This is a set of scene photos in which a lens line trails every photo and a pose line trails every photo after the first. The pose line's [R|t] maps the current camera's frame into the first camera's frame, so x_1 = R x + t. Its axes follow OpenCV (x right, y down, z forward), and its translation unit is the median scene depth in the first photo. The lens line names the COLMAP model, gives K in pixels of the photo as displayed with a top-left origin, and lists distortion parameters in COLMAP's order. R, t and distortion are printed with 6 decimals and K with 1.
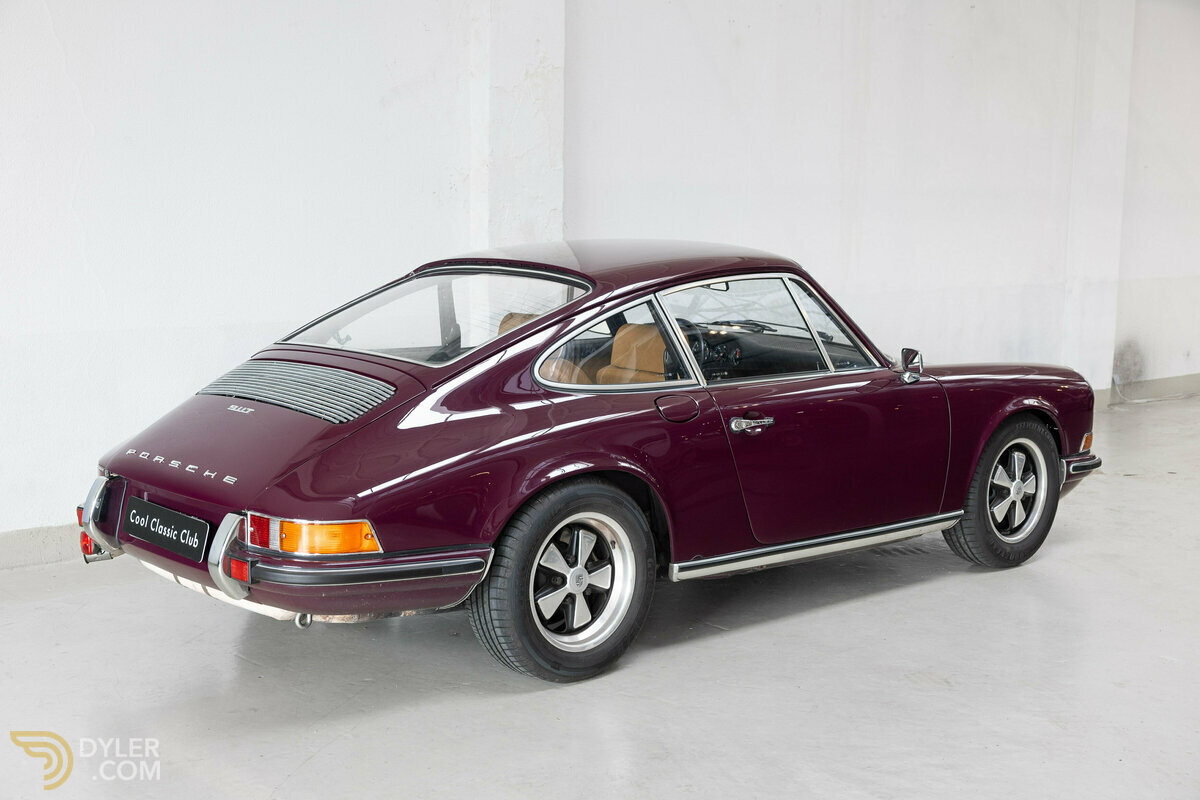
lens RADIAL K [[1549.5, 0, 600.0], [0, 1549.5, 400.0], [0, 0, 1]] dist [0.003667, -0.009475]
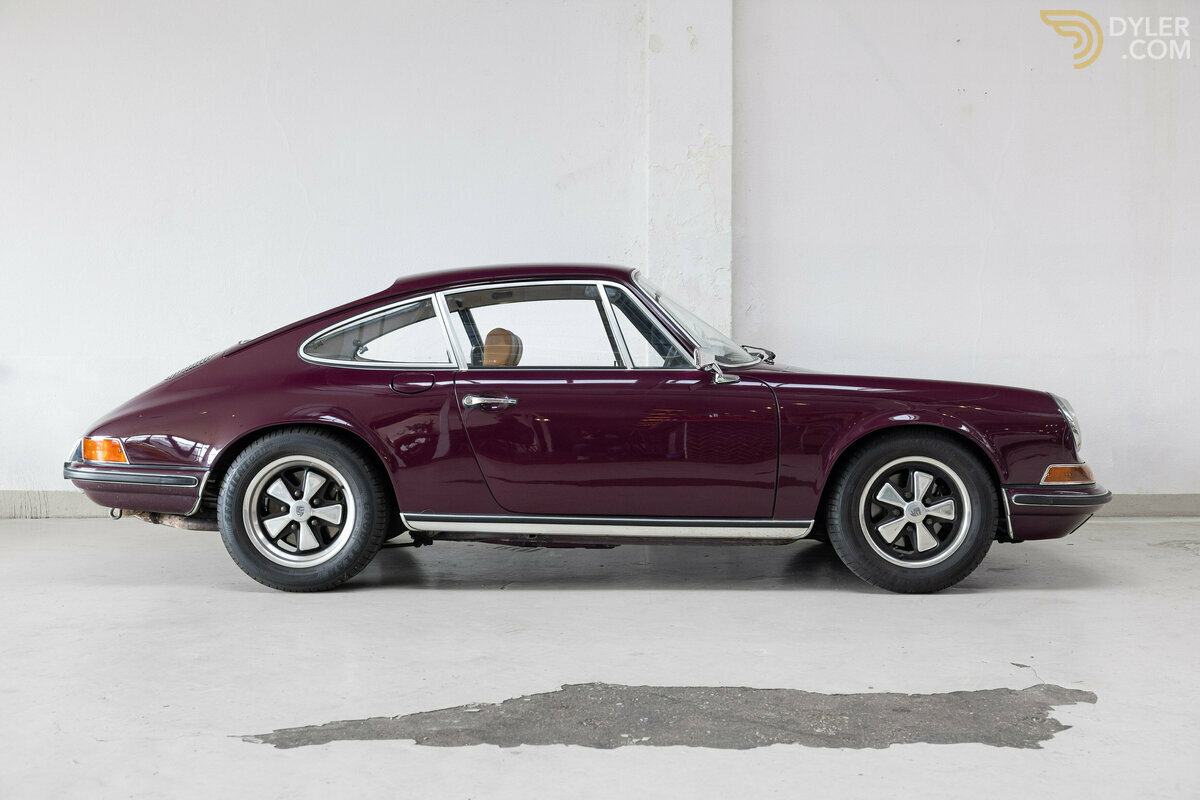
lens RADIAL K [[1347.6, 0, 600.0], [0, 1347.6, 400.0], [0, 0, 1]] dist [-0.007458, 0.000342]
pose [[0.746131, 0.006636, -0.665766, 0.678783], [-0.078430, 0.993864, -0.077991, 0.070158], [0.661163, 0.110408, 0.742074, 0.253373]]
